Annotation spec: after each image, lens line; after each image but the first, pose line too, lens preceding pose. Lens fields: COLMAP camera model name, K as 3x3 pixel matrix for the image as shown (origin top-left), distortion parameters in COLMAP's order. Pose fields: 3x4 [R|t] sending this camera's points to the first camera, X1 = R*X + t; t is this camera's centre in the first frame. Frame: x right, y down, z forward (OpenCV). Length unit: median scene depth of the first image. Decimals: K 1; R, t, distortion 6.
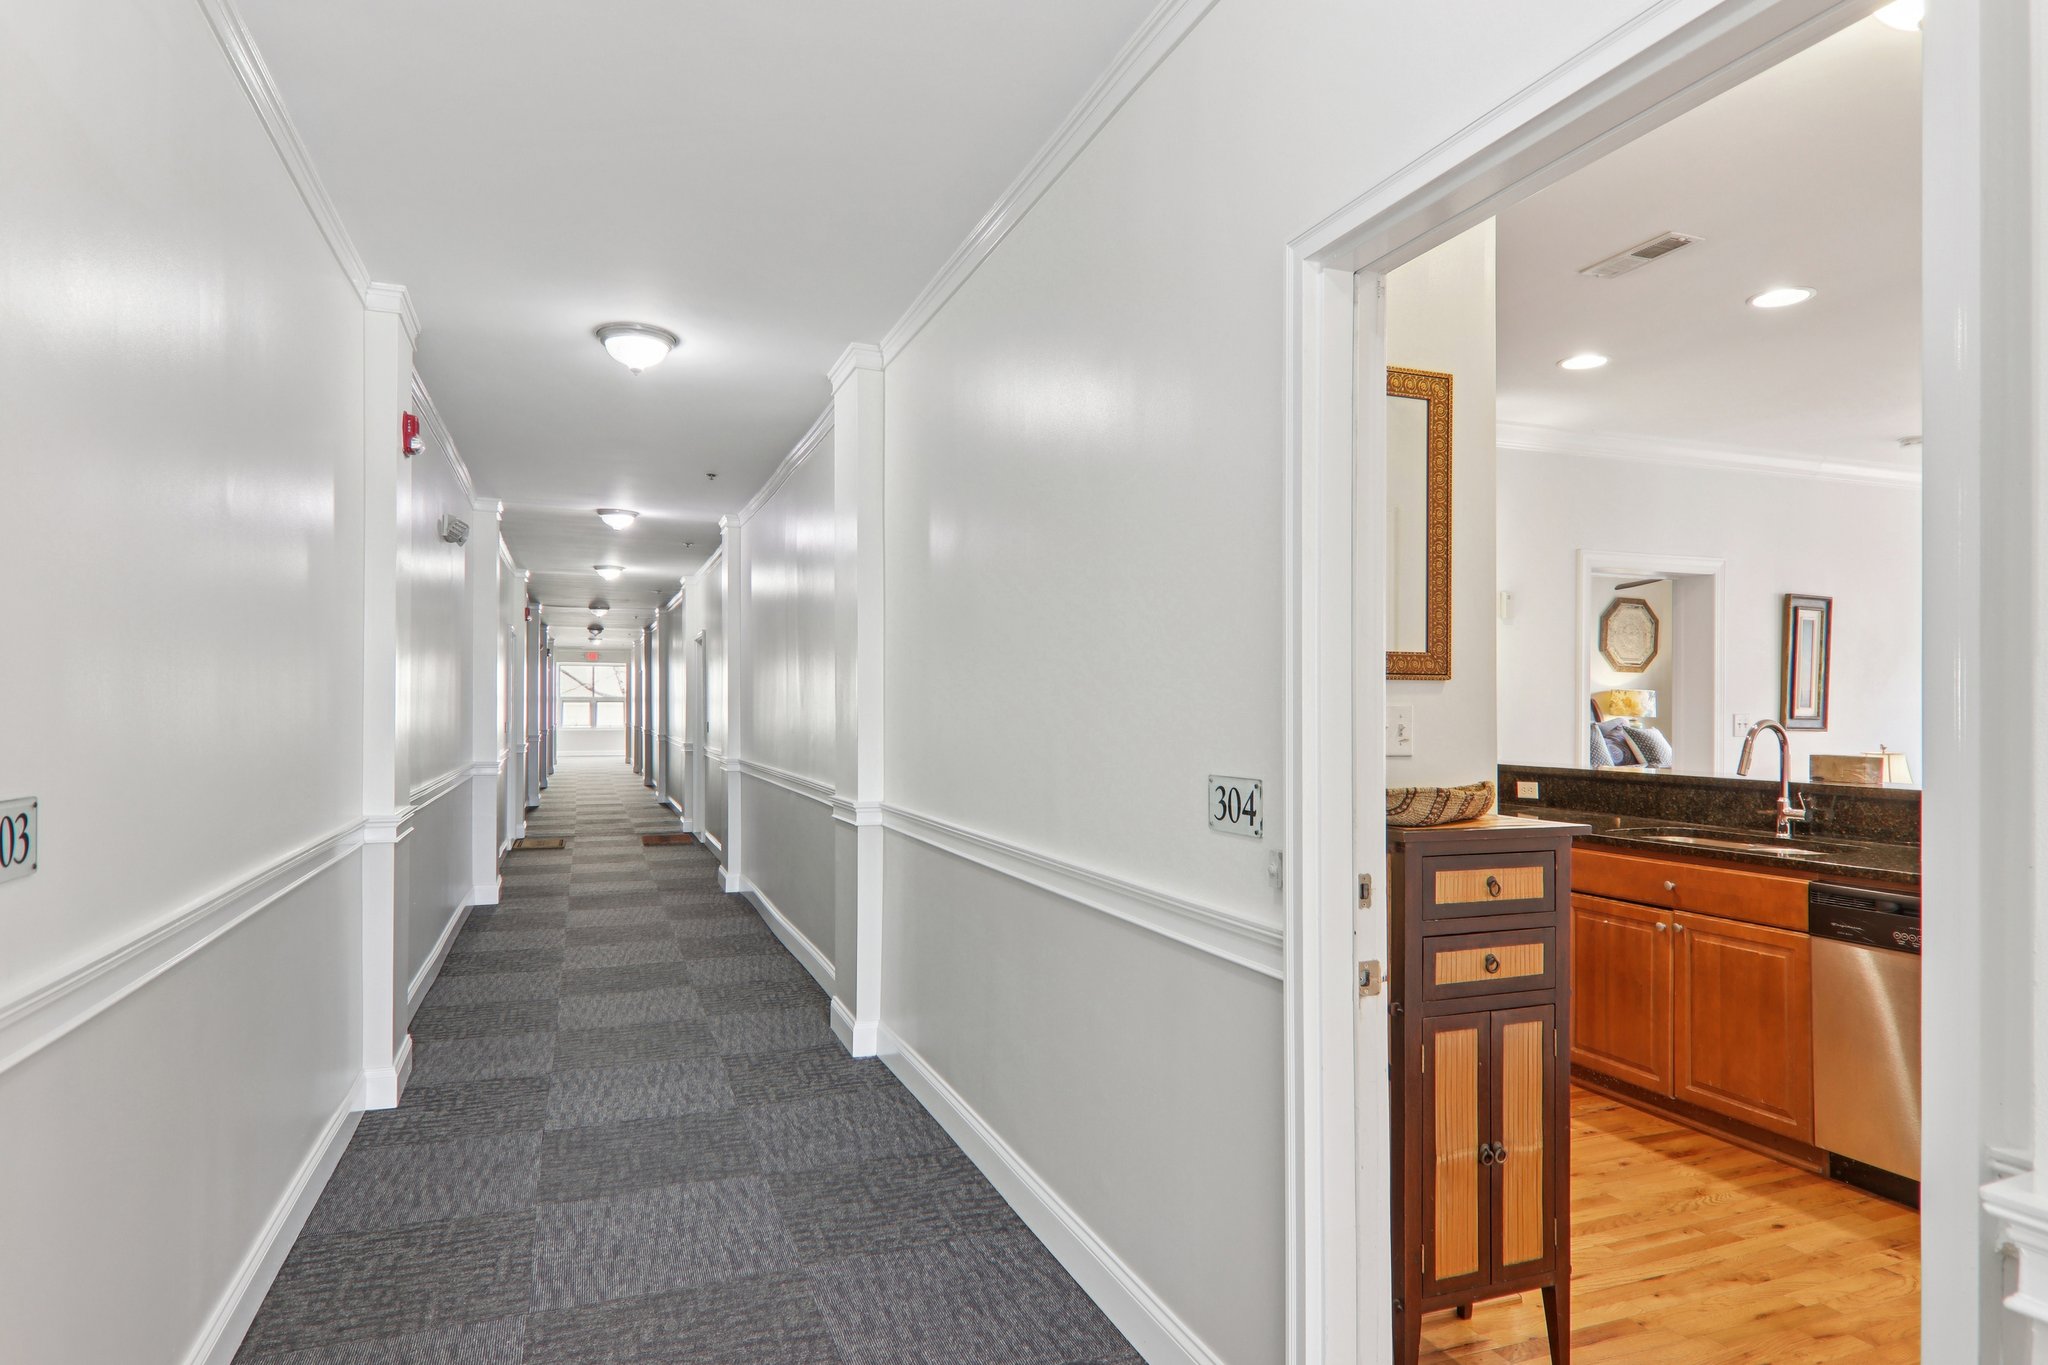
lens RADIAL K [[1179.2, 0, 1063.3], [0, 1179.2, 716.4], [0, 0, 1]] dist [0.052823, -0.042373]
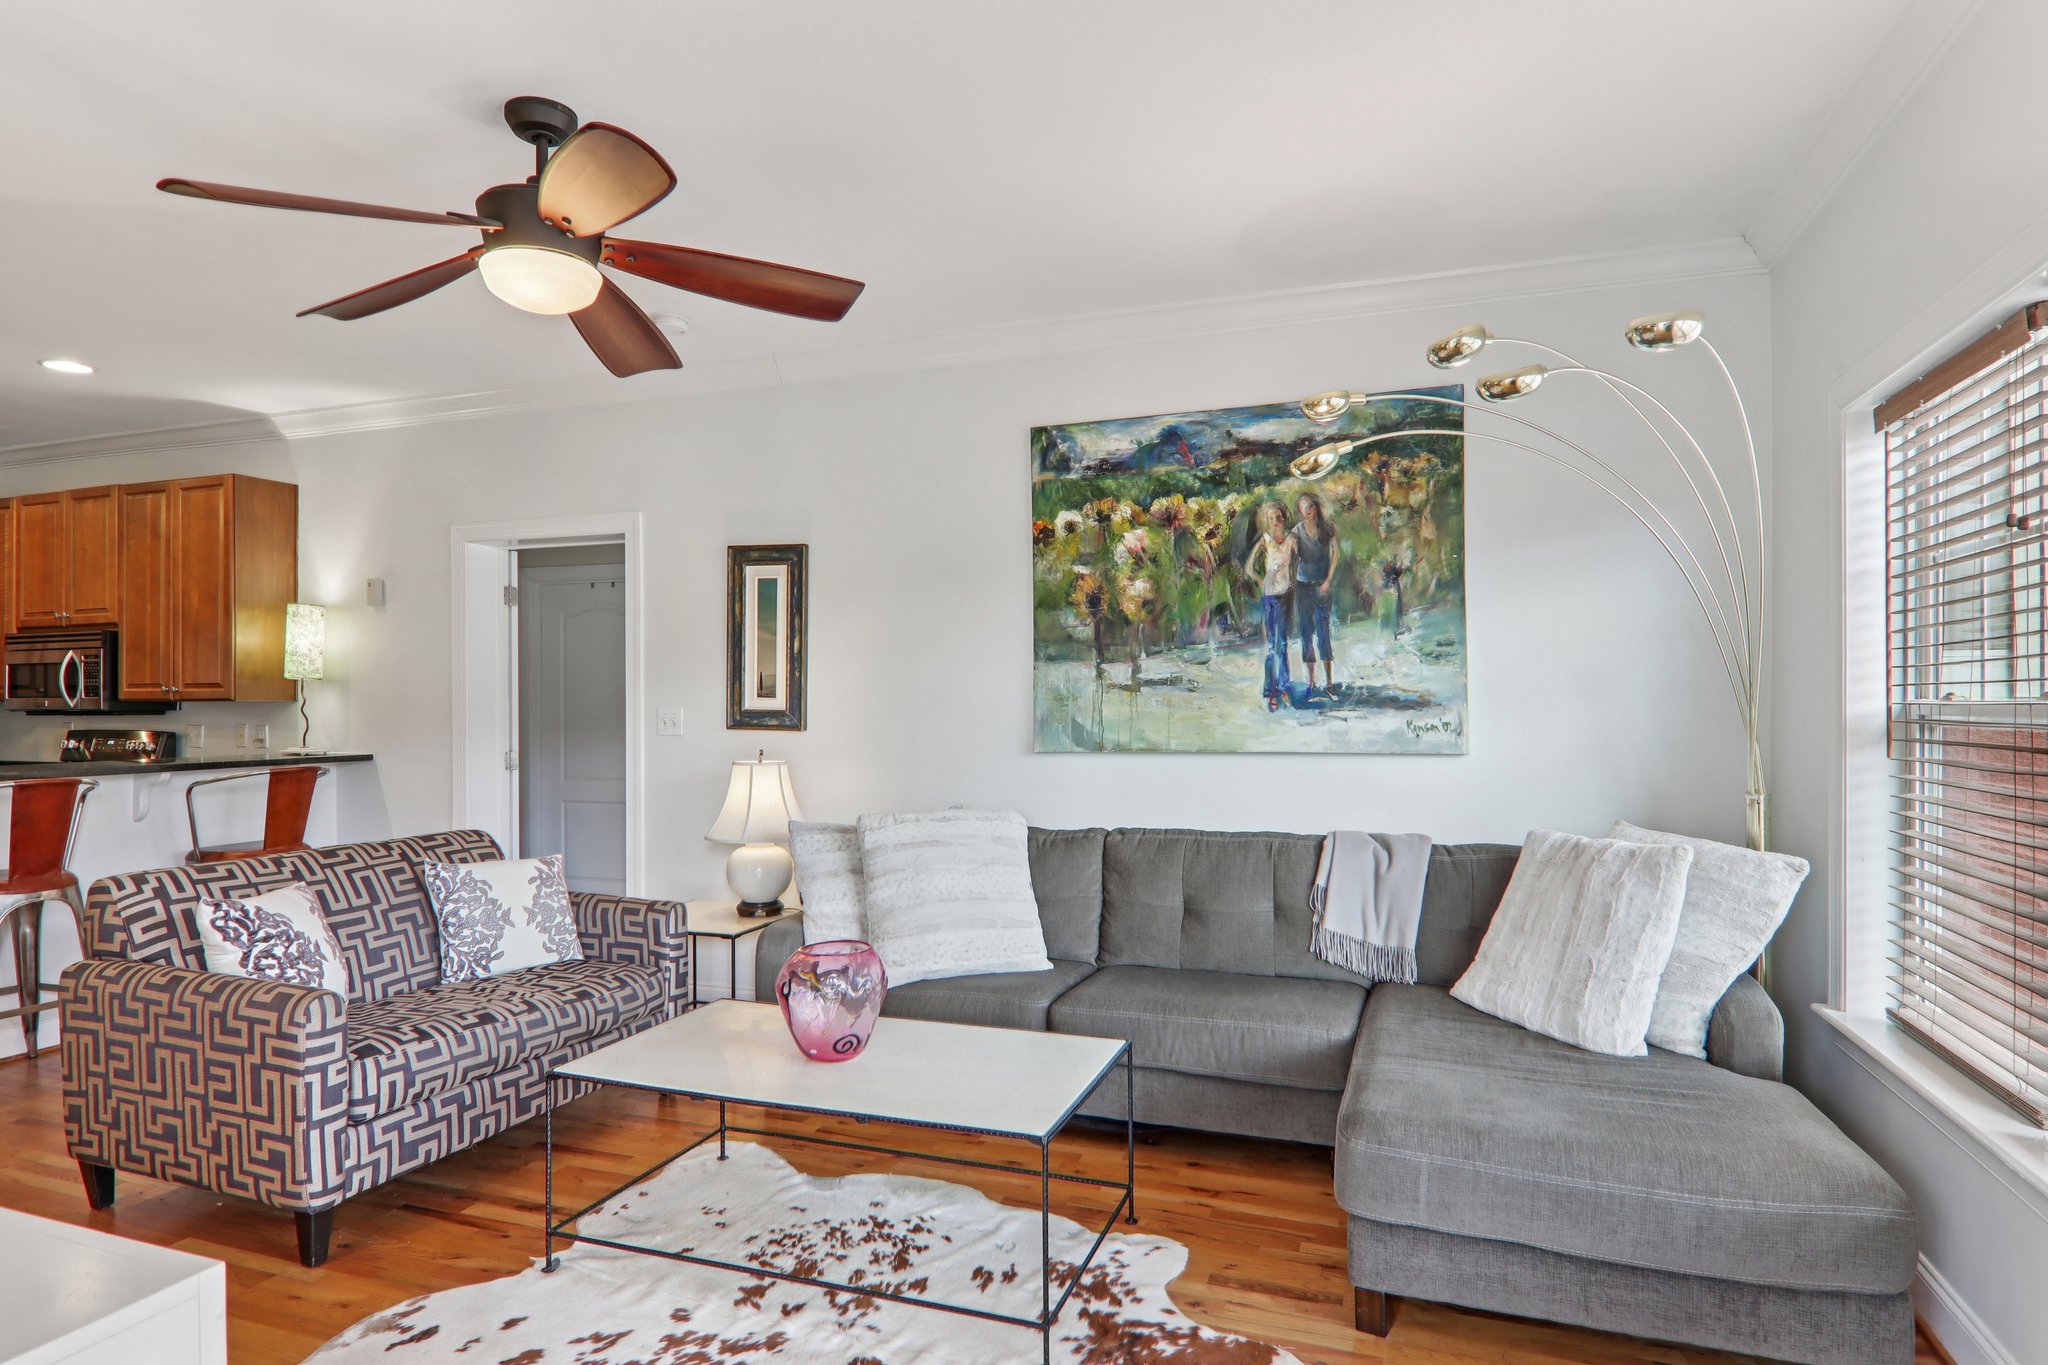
lens RADIAL K [[1168.4, 0, 1015.8], [0, 1168.4, 689.8], [0, 0, 1]] dist [-0.000628, -0.020366]
pose [[0.736168, -0.009261, -0.676735, 2.004949], [-0.001322, 0.999885, -0.015122, -0.002948], [0.676798, 0.012027, 0.736071, 0.955591]]
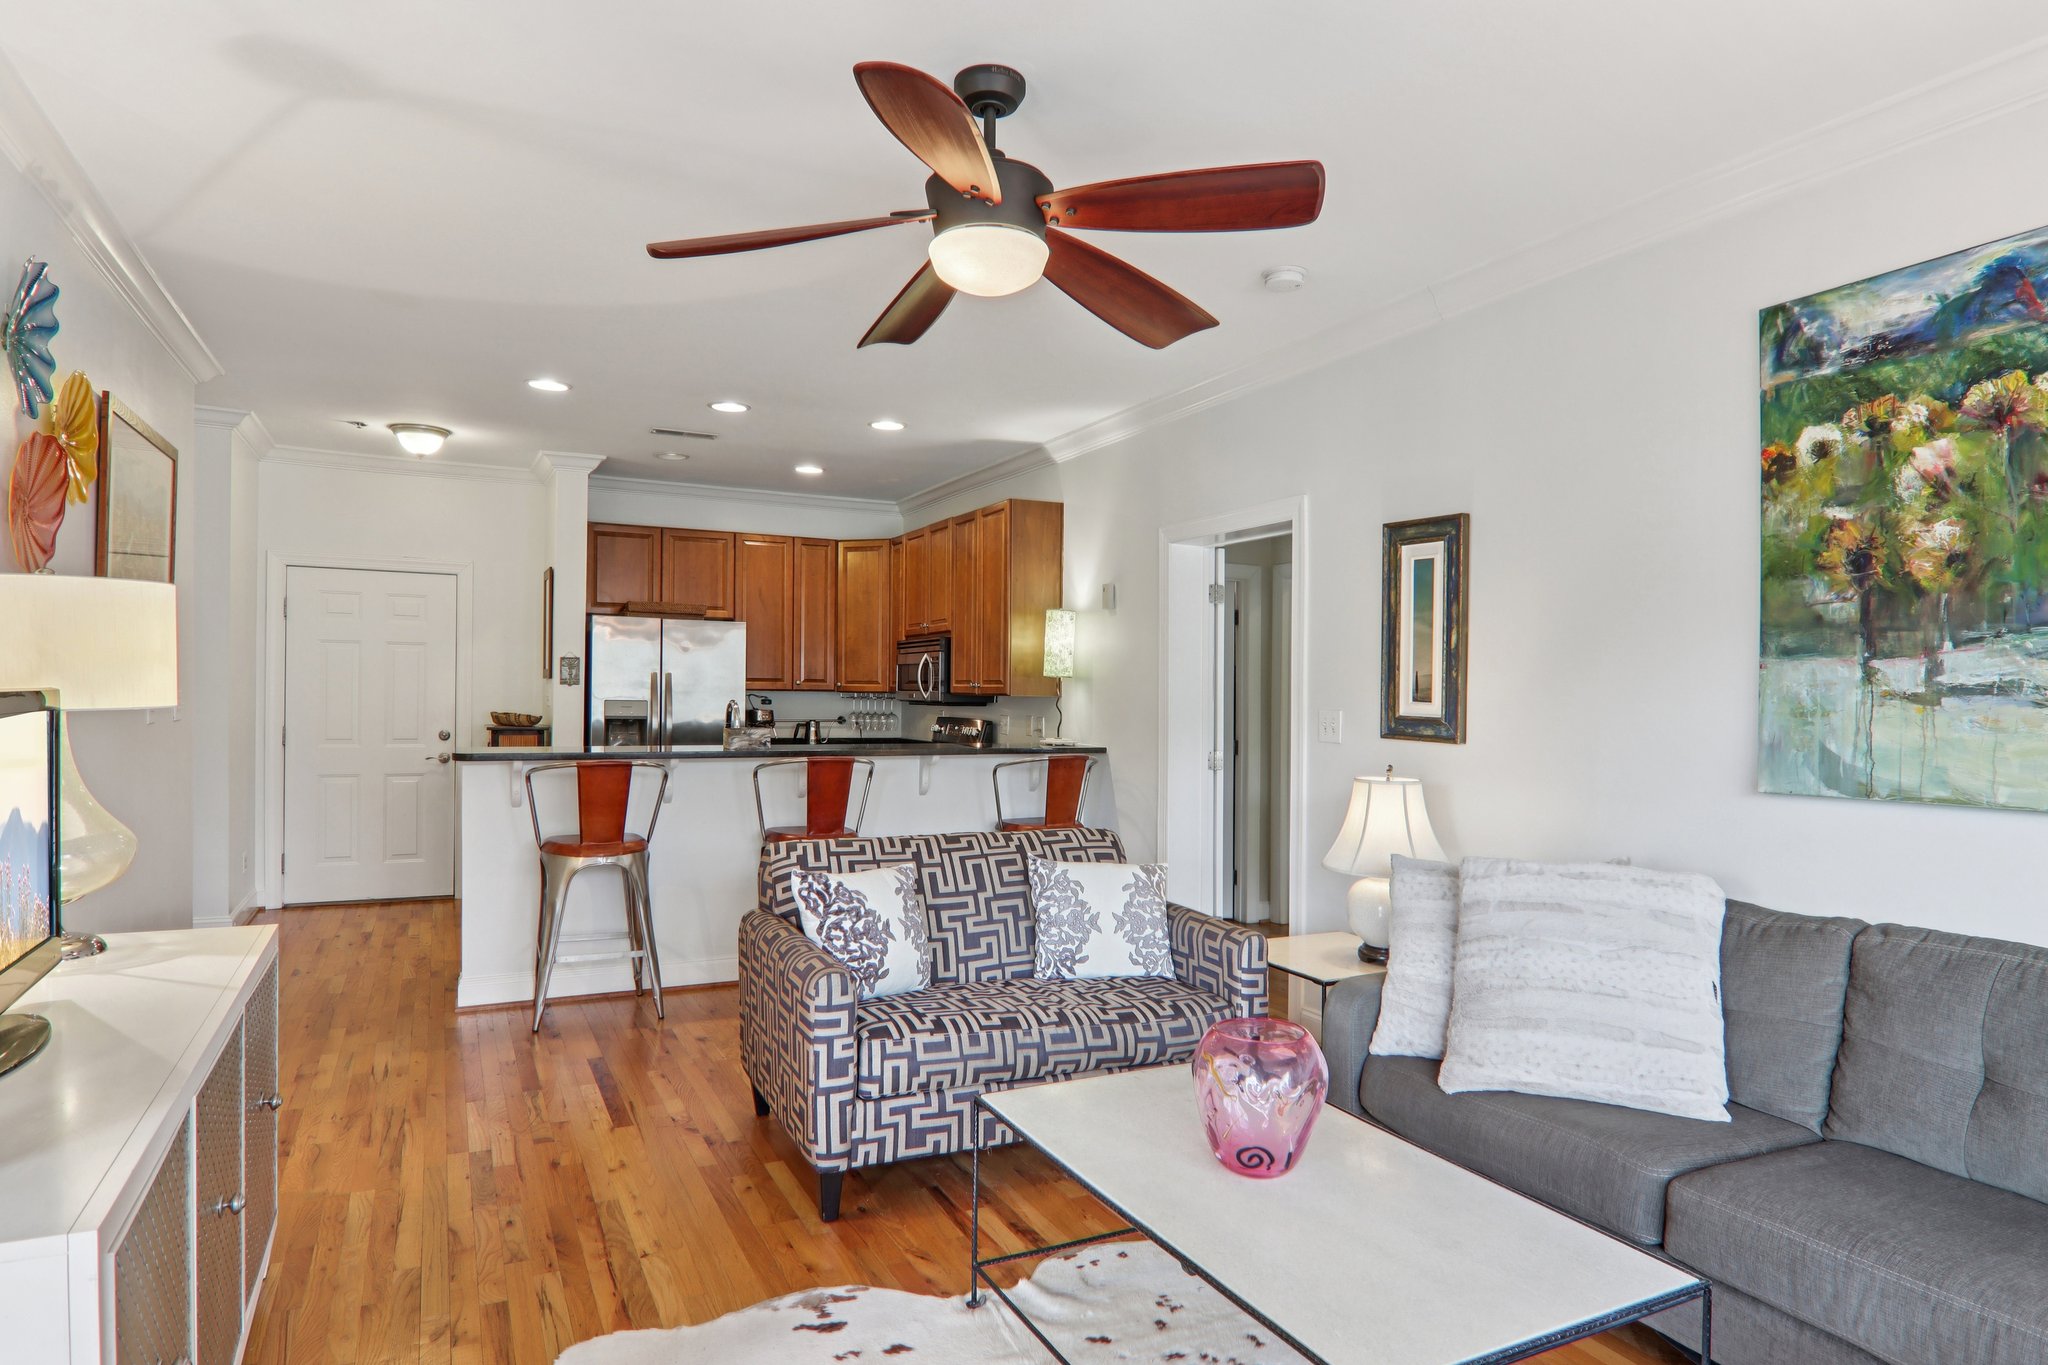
lens RADIAL K [[1168.4, 0, 1015.8], [0, 1168.4, 689.8], [0, 0, 1]] dist [-0.000628, -0.020366]
pose [[0.048673, -0.001298, -0.998814, 1.987083], [-0.020086, 0.999796, -0.002278, -0.013765], [0.998613, 0.020173, 0.048637, 1.263196]]
